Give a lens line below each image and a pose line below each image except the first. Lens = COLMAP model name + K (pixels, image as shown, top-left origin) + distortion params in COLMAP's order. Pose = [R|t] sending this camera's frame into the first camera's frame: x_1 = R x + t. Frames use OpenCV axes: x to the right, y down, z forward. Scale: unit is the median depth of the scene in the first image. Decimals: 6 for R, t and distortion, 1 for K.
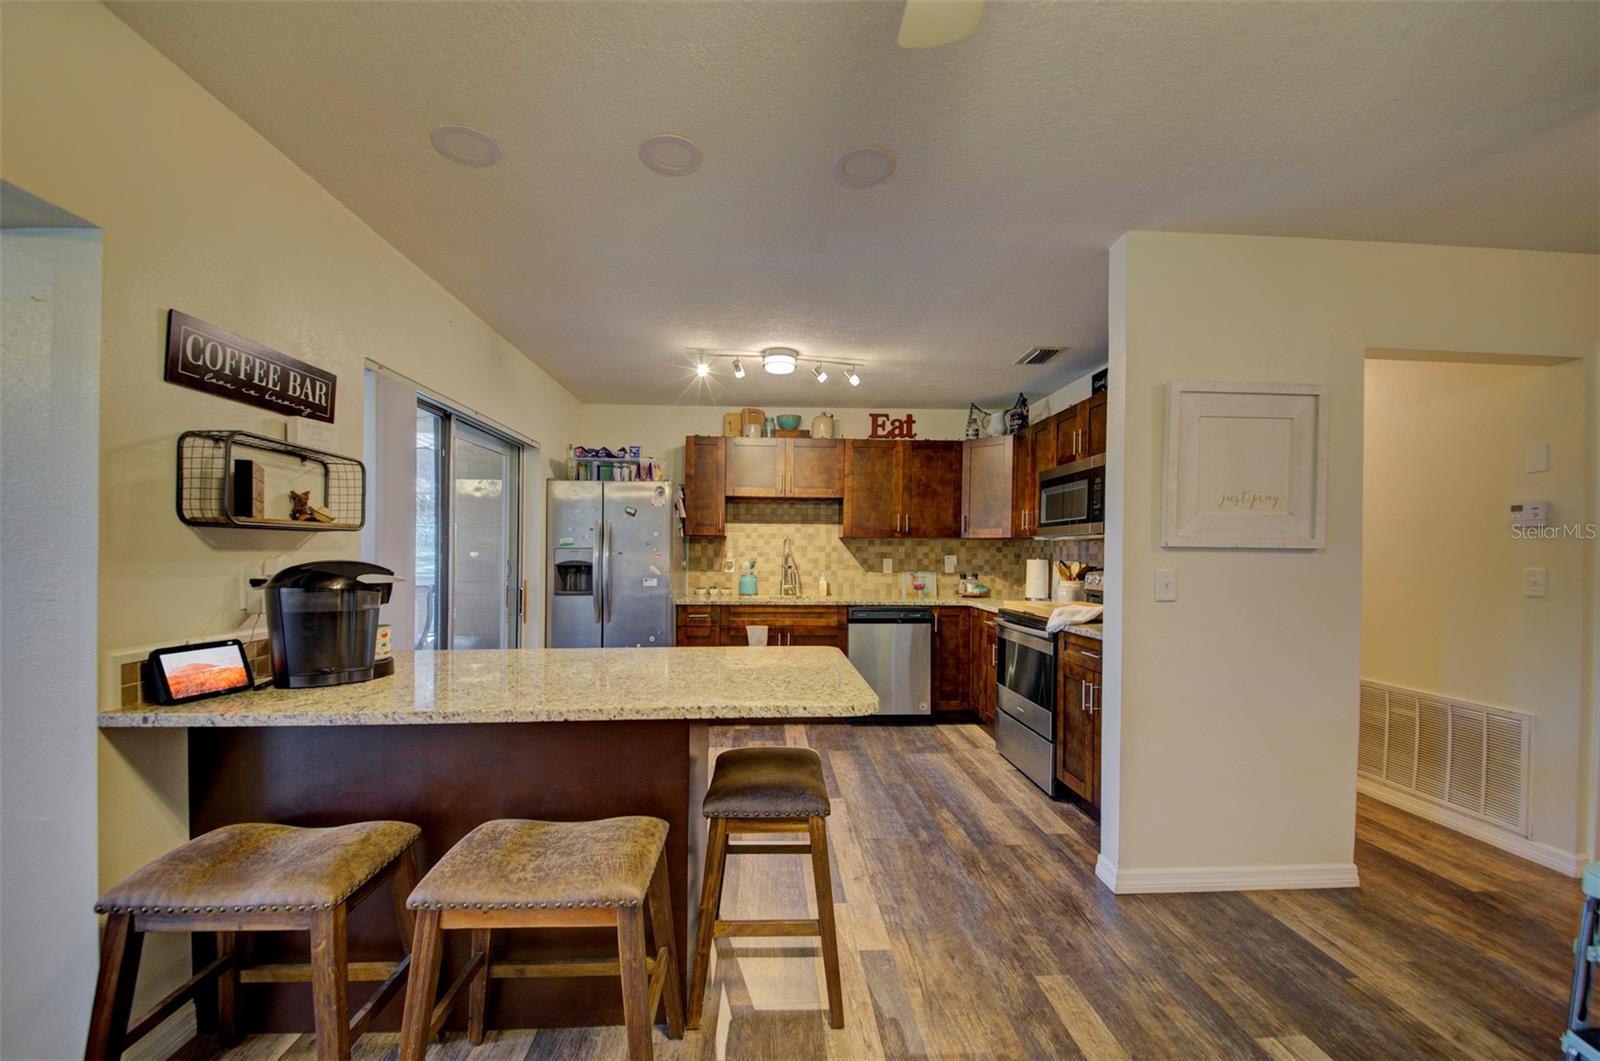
lens RADIAL K [[610.0, 0, 791.3], [0, 610.0, 561.2], [0, 0, 1]] dist [0.002223, -0.003812]
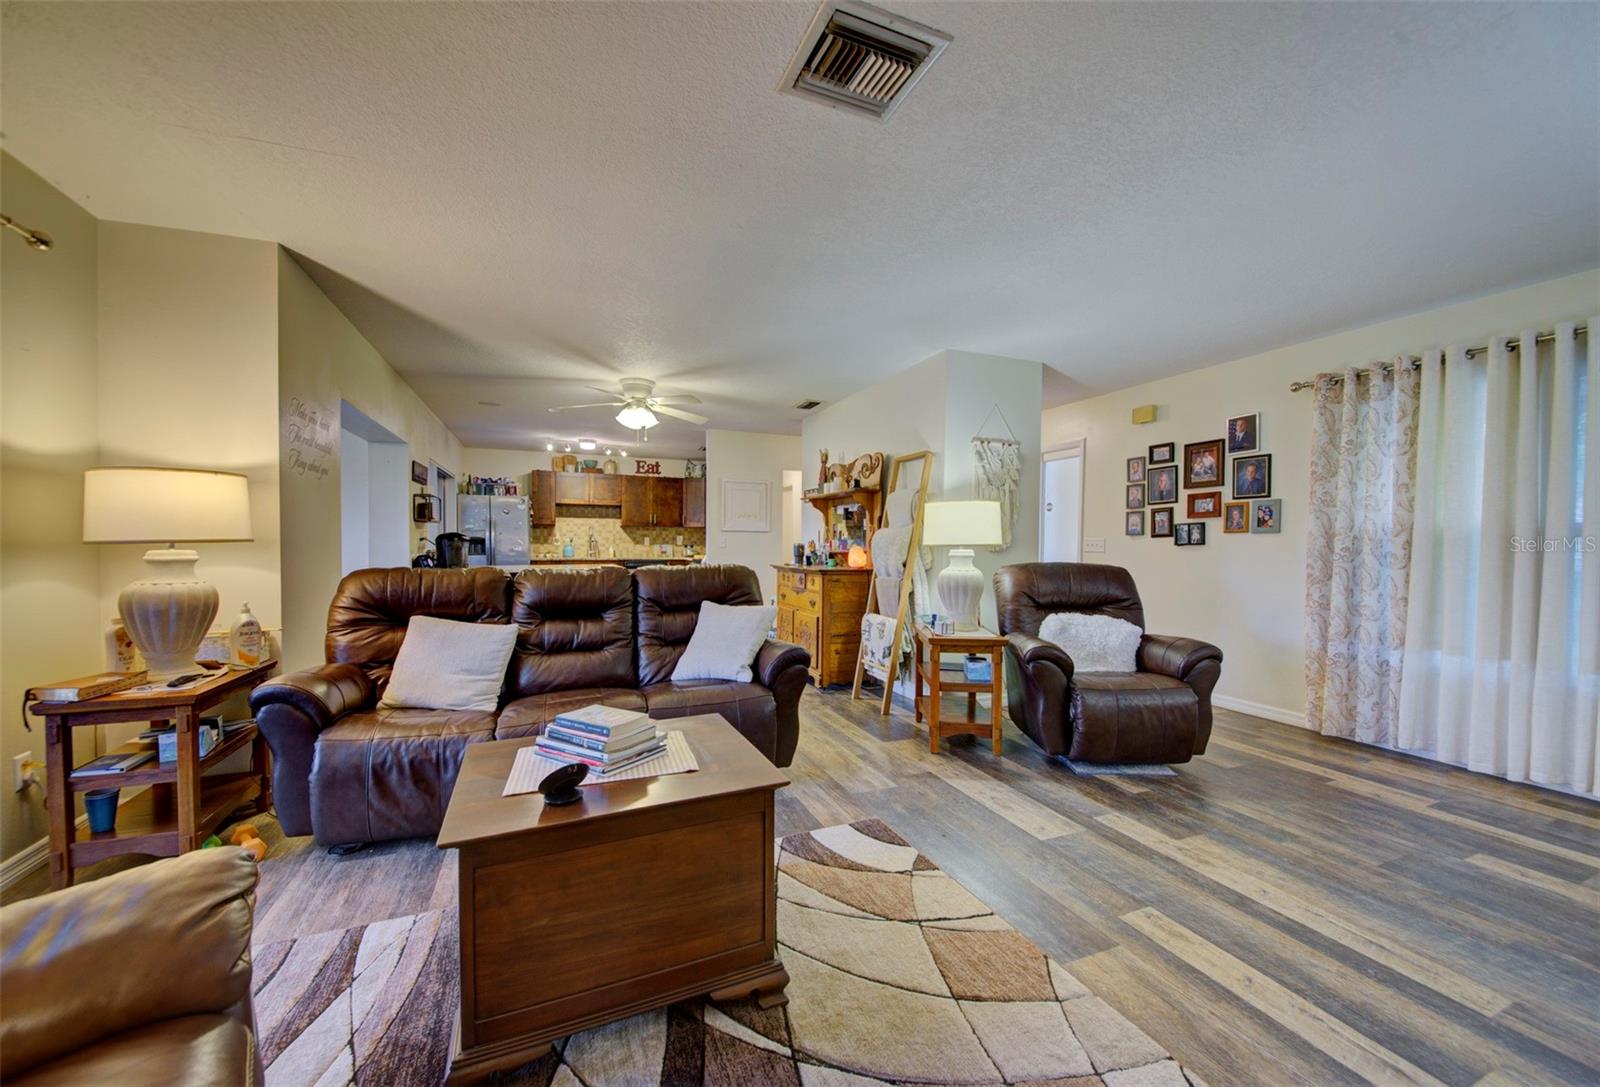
lens RADIAL K [[595.0, 0, 803.7], [0, 595.0, 566.6], [0, 0, 1]] dist [-0.008026, -0.000716]
pose [[0.938358, -0.015576, 0.345314, -0.026324], [0.006110, 0.999576, 0.028483, 0.040113], [-0.345612, -0.024617, 0.938055, -0.982990]]
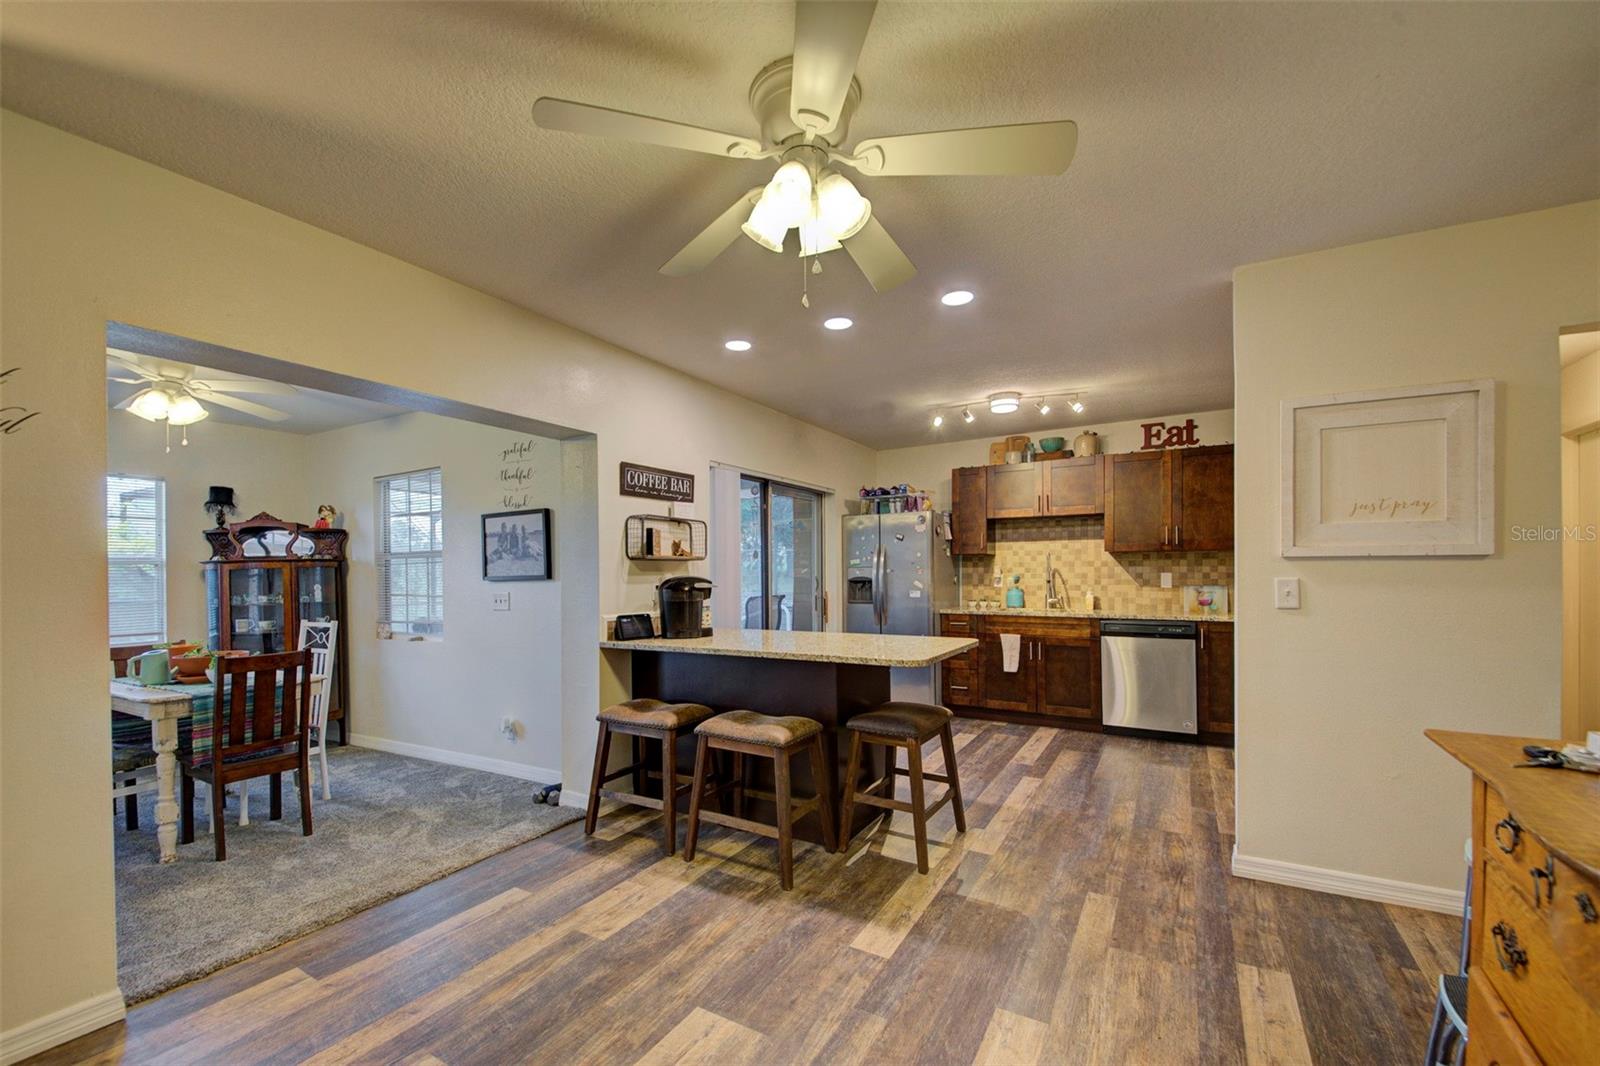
lens RADIAL K [[650.9, 0, 791.5], [0, 650.9, 574.3], [0, 0, 1]] dist [0.006943, -0.006425]
pose [[0.834025, -0.010392, -0.551629, 0.250686], [0.005729, 0.999932, -0.010176, 0.005924], [0.551697, 0.005327, 0.834028, -0.200839]]
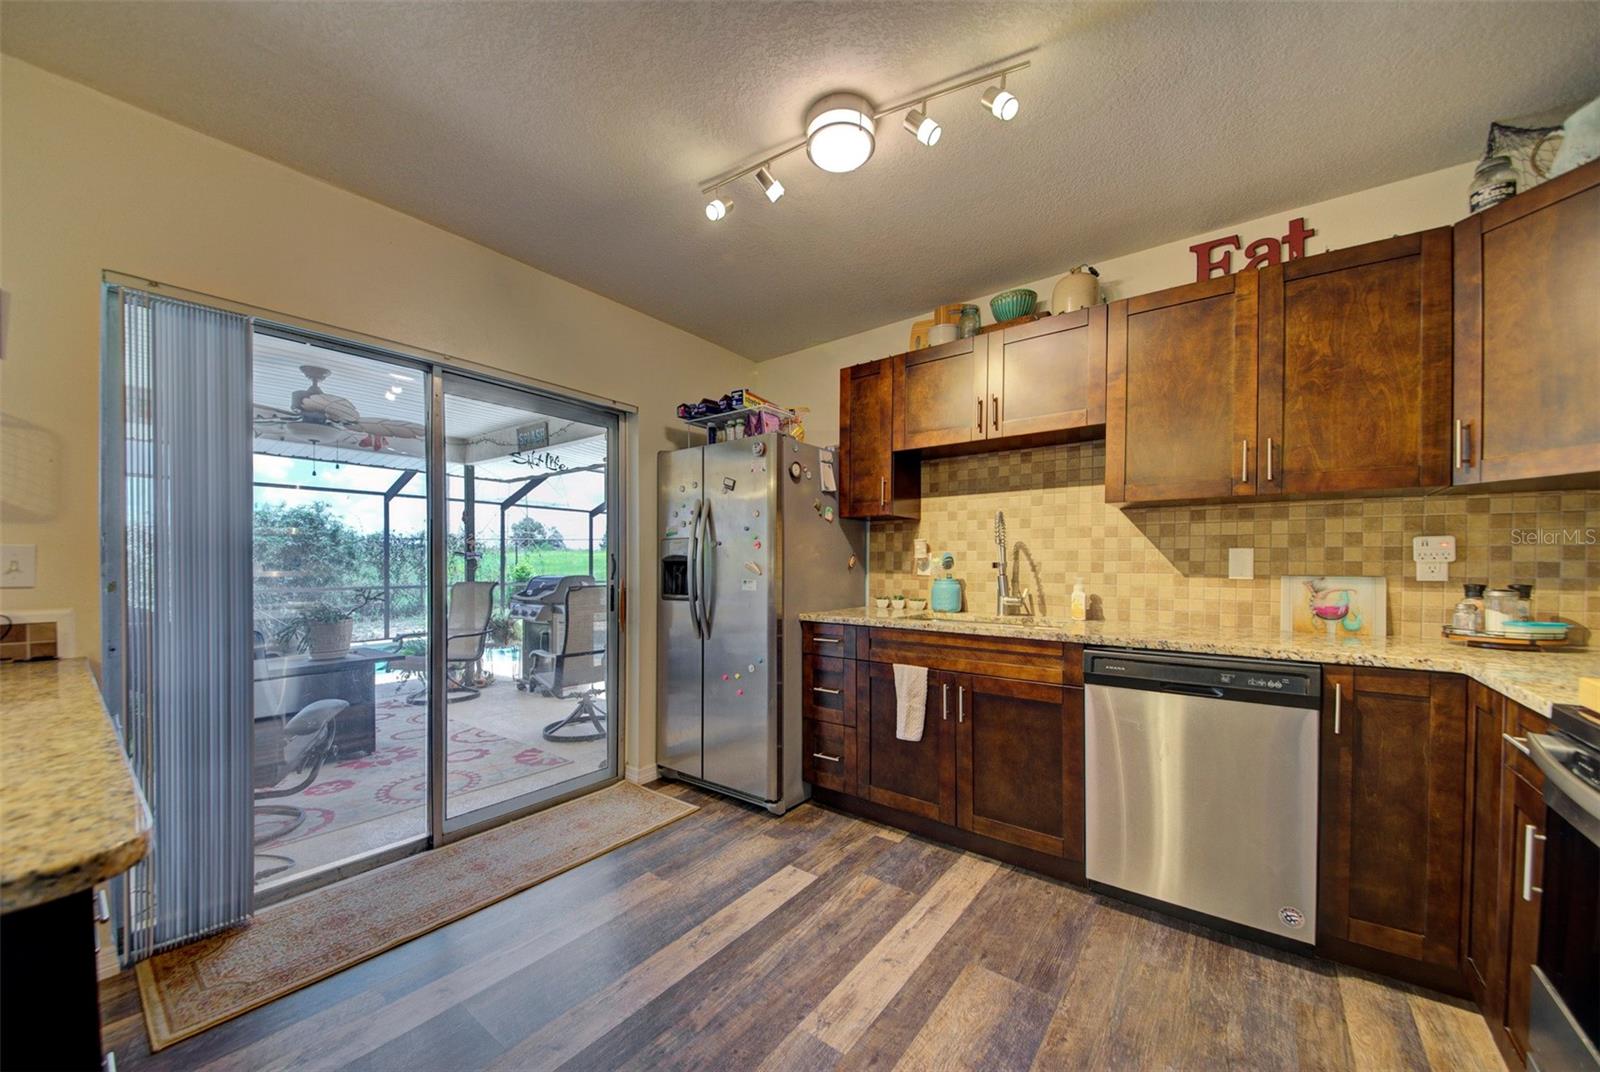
lens RADIAL K [[588.3, 0, 801.7], [0, 588.3, 570.3], [0, 0, 1]] dist [-0.003982, -0.004932]
pose [[0.766566, 0.003005, -0.642159, 0.203417], [-0.006293, 0.999976, -0.002832, 0.016988], [0.642135, 0.006212, 0.766567, 0.481032]]
